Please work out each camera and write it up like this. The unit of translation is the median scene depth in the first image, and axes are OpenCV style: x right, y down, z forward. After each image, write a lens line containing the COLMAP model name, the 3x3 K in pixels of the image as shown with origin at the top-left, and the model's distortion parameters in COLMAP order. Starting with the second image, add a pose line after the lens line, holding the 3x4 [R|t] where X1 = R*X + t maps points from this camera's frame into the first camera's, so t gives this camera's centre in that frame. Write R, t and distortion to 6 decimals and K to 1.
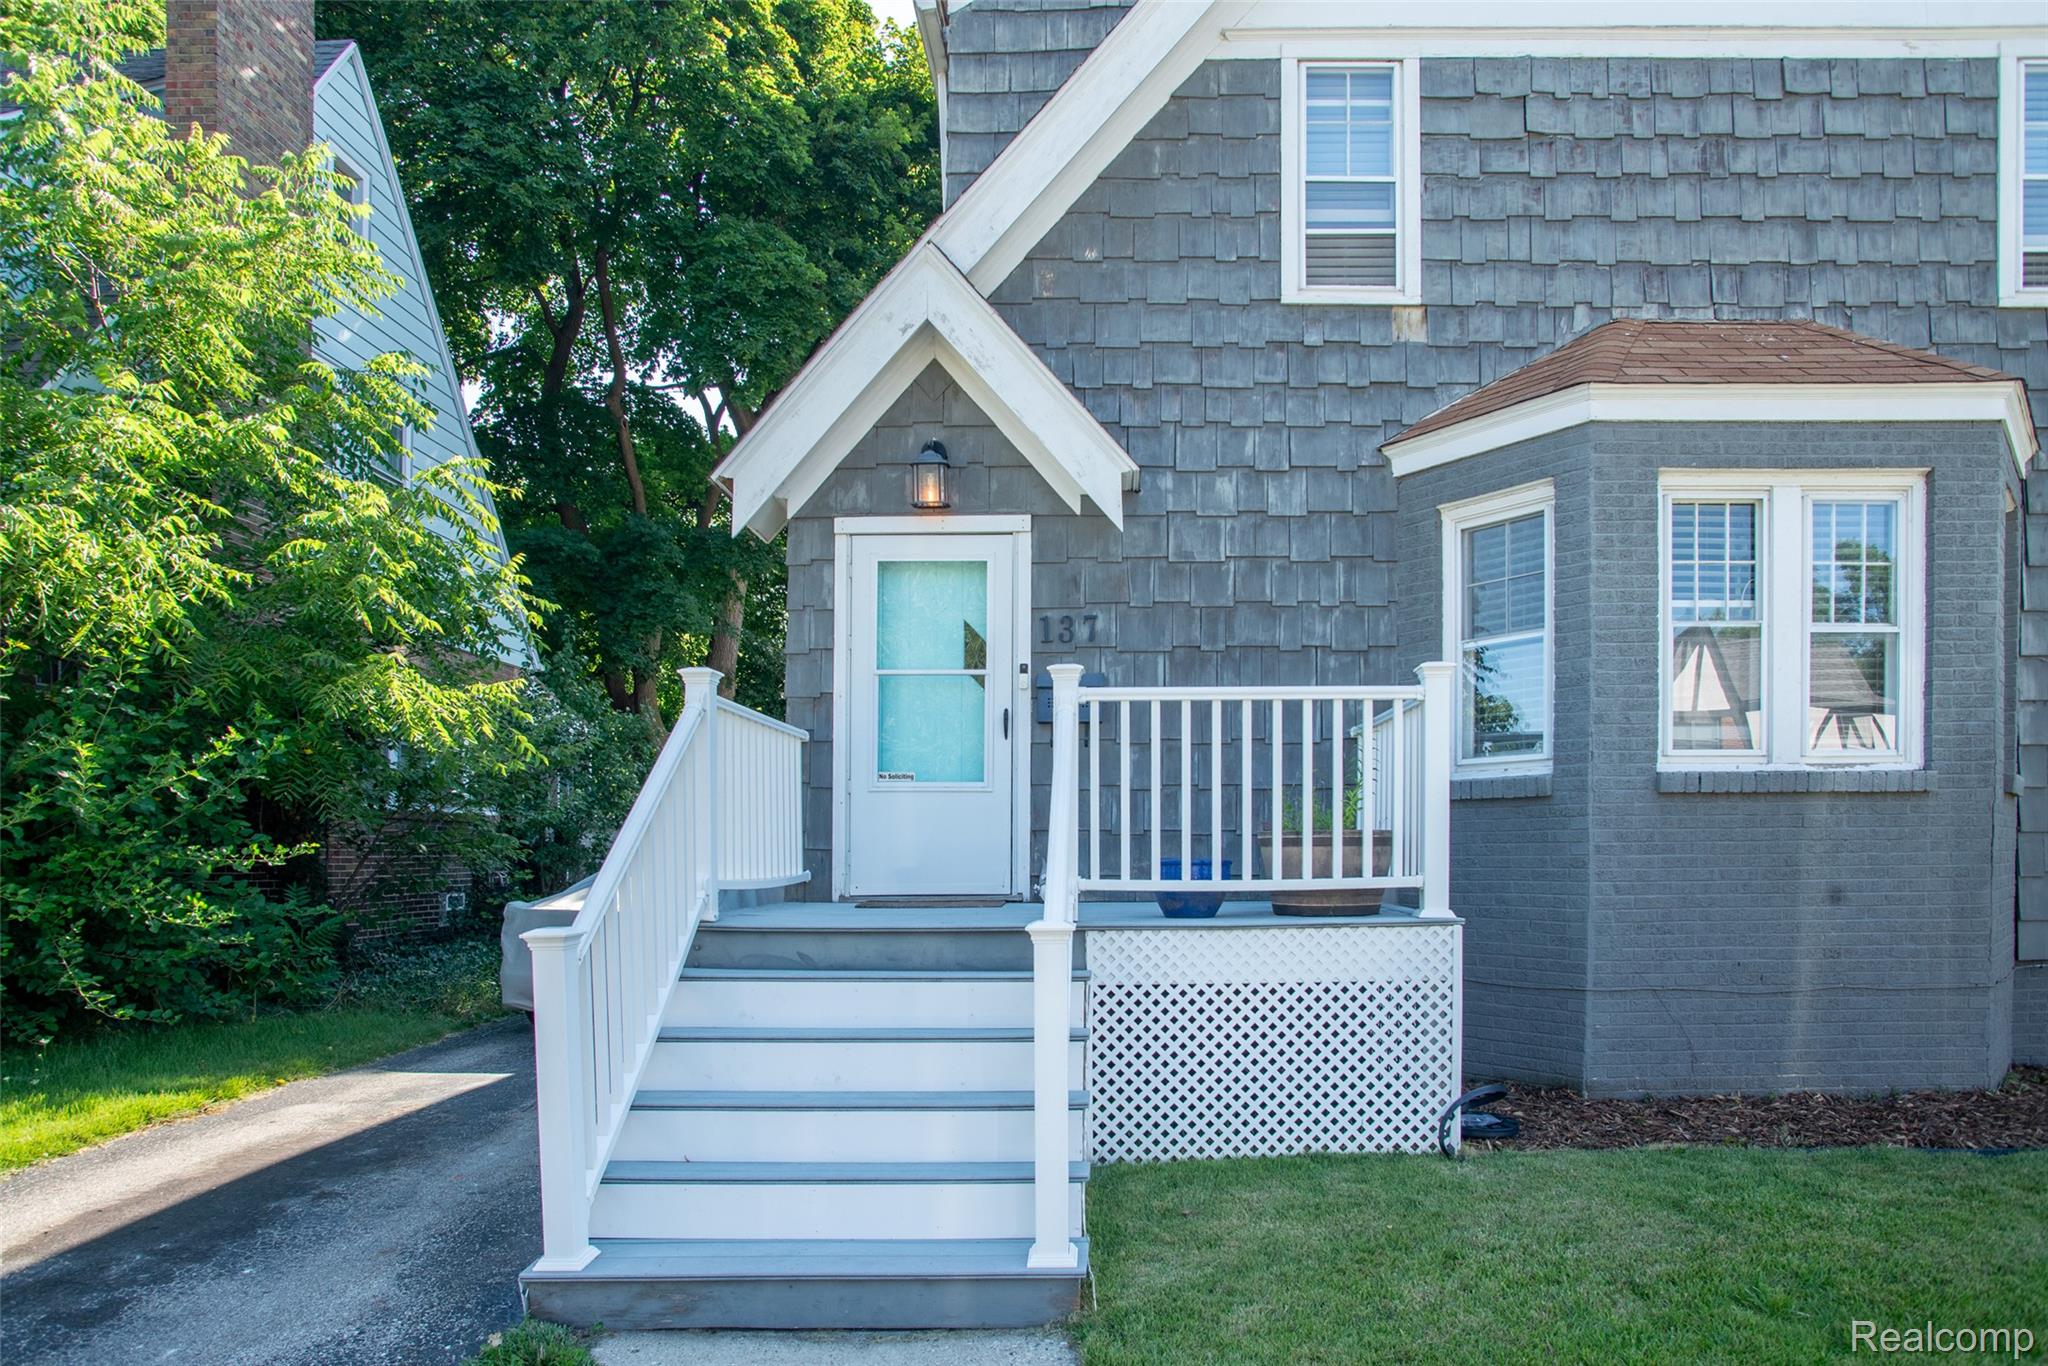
lens RADIAL K [[1195.0, 0, 1105.0], [0, 1195.0, 850.4], [0, 0, 1]] dist [-0.031285, 0.027826]
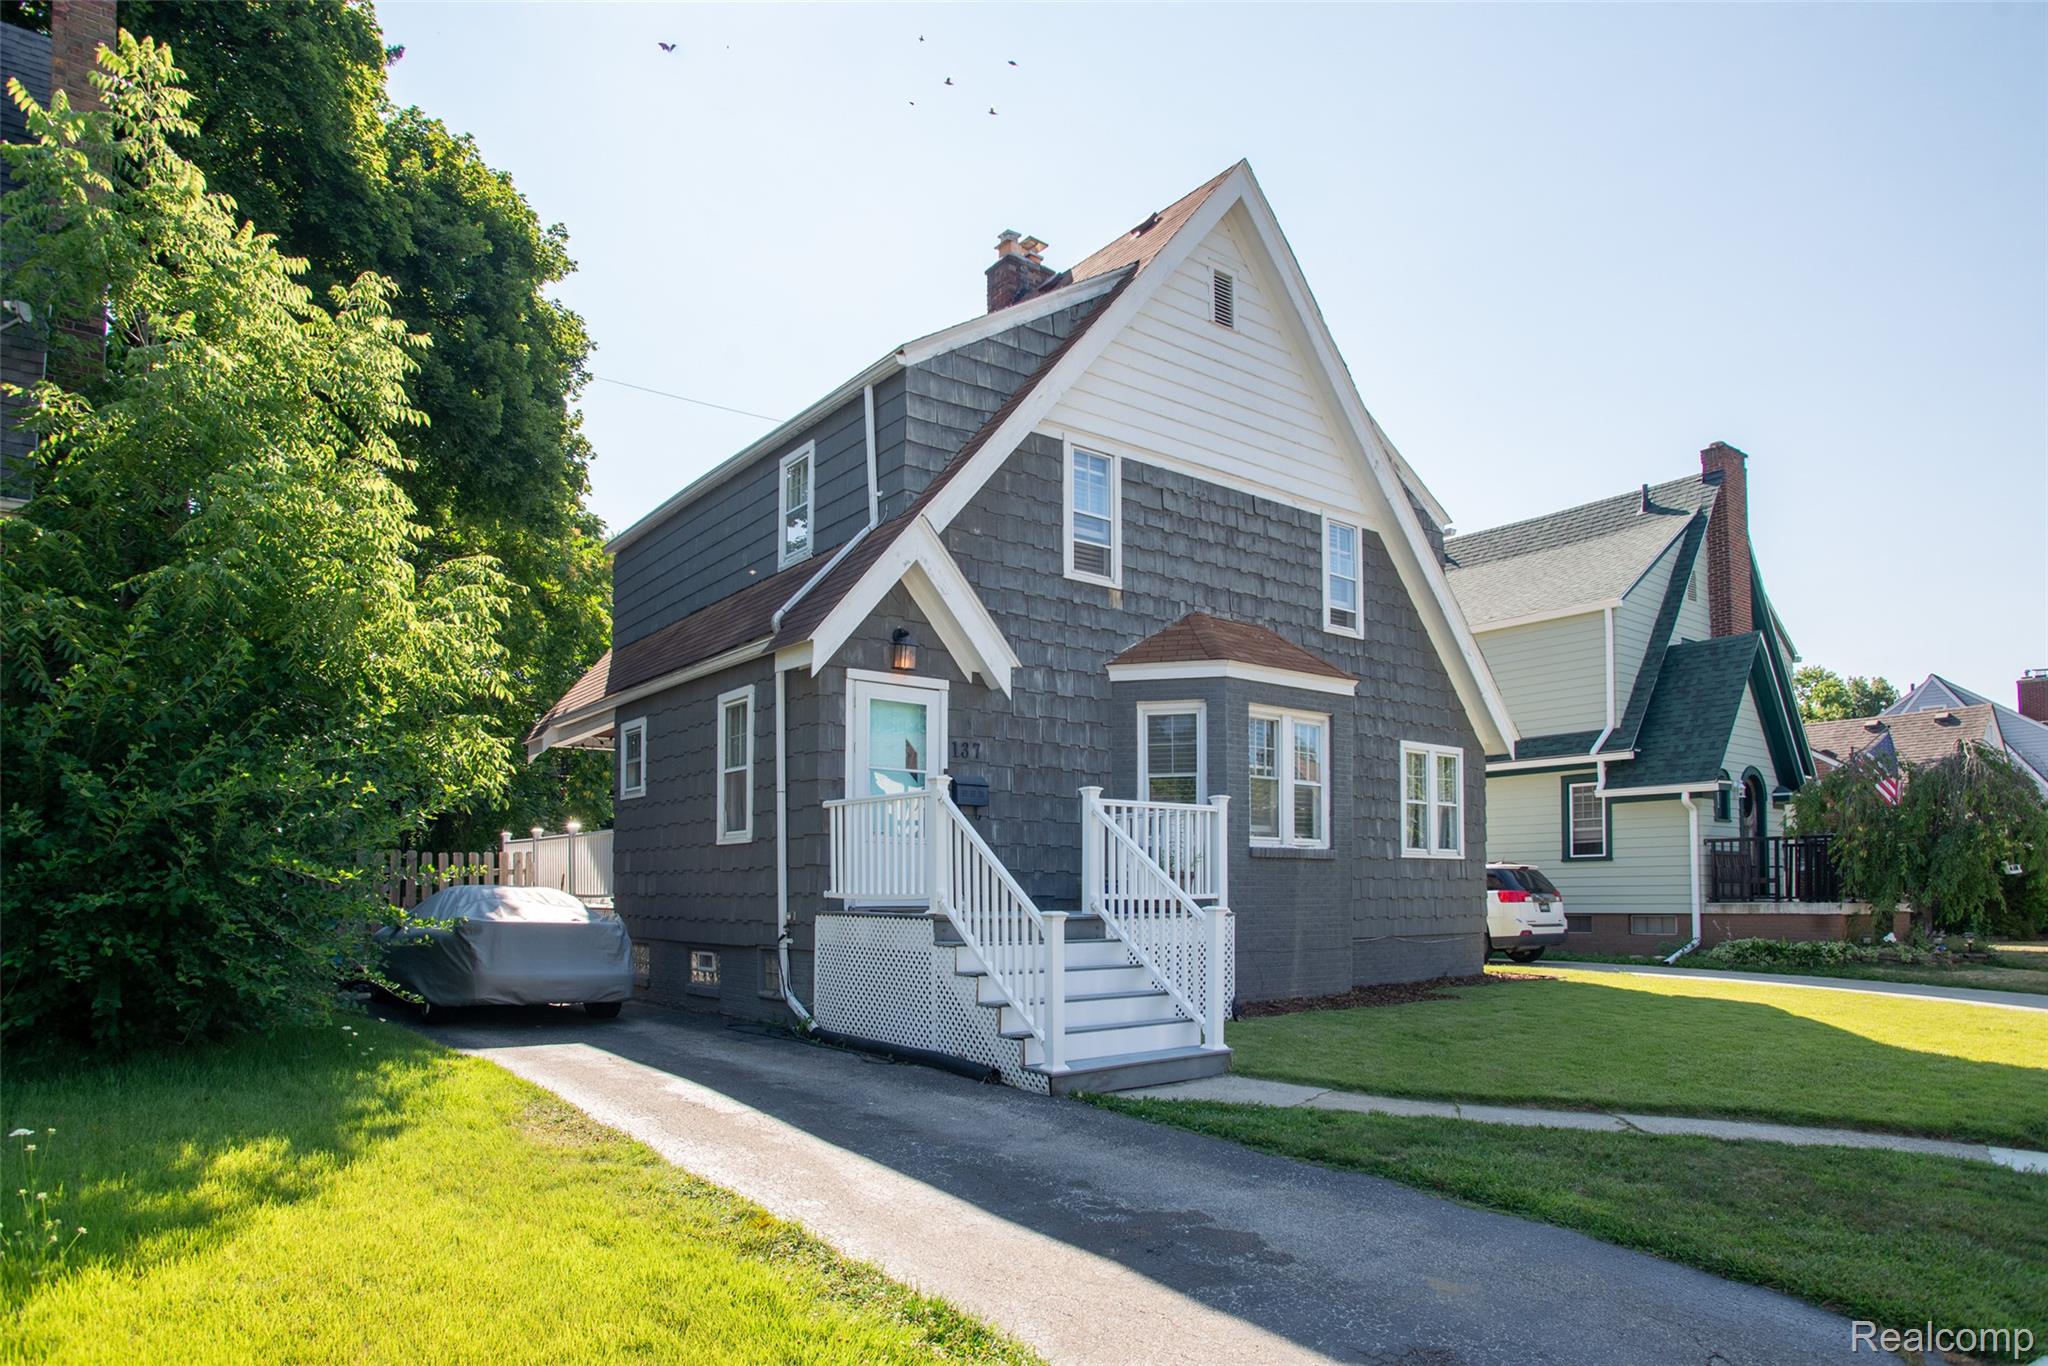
lens RADIAL K [[1197.3, 0, 1038.5], [0, 1197.3, 870.8], [0, 0, 1]] dist [0.023584, 0.000335]
pose [[0.802985, 0.020832, 0.595635, -0.947904], [-0.000033, 0.999391, -0.034909, 0.044829], [-0.595999, 0.028012, 0.802496, -0.416258]]
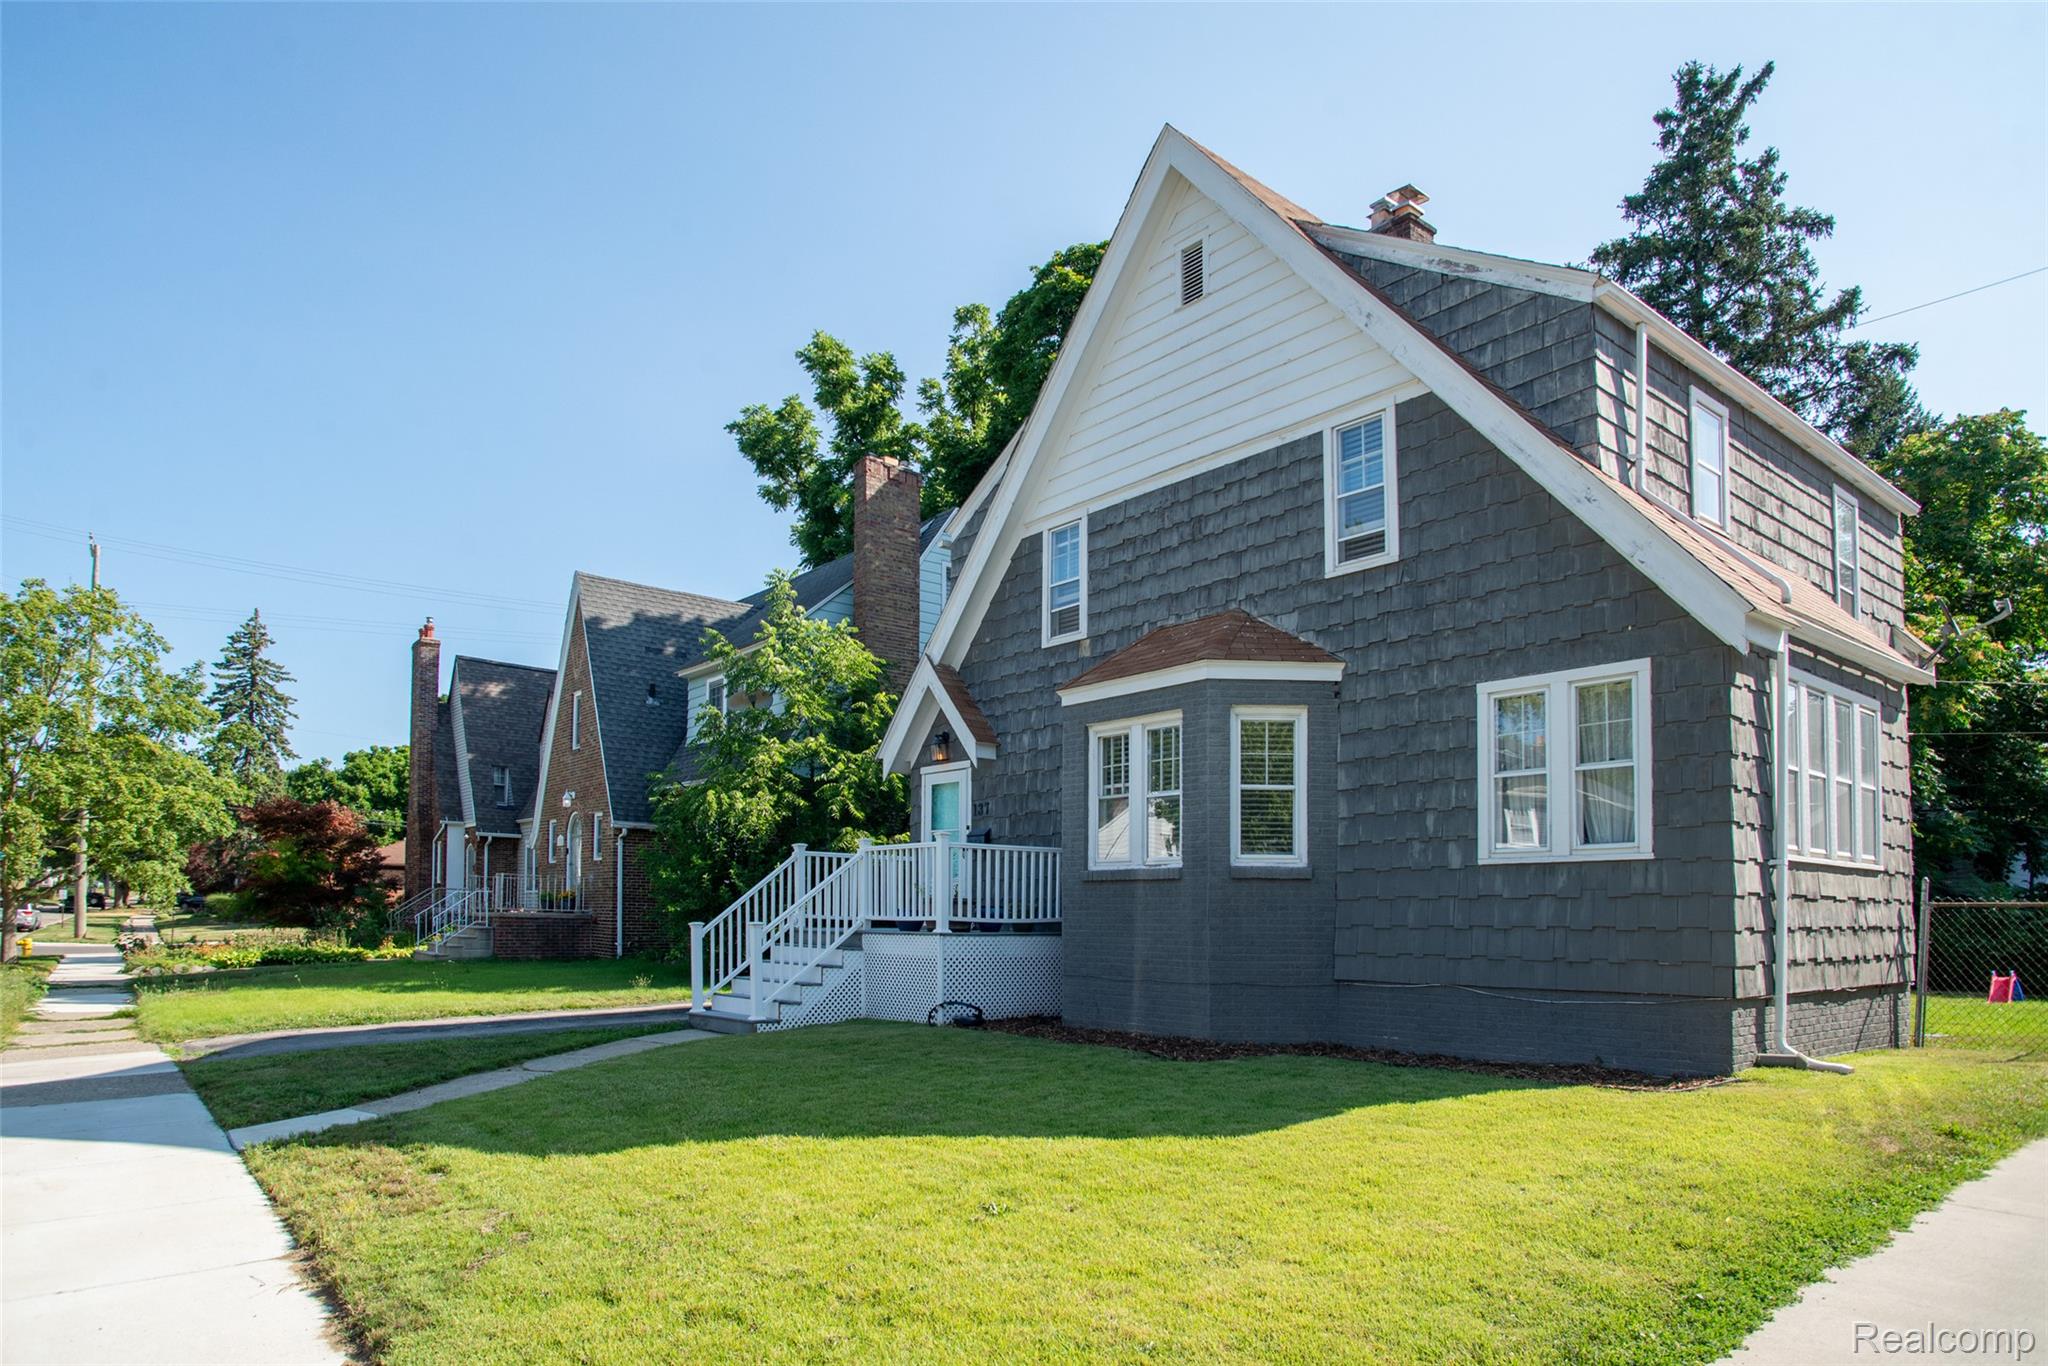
lens RADIAL K [[1241.7, 0, 1165.2], [0, 1241.7, 893.4], [0, 0, 1]] dist [0.022058, -0.000794]
pose [[0.674458, -0.000415, -0.738313, 1.918450], [-0.016304, 0.999748, -0.015456, 0.004346], [0.738133, 0.022462, 0.674281, -0.316188]]
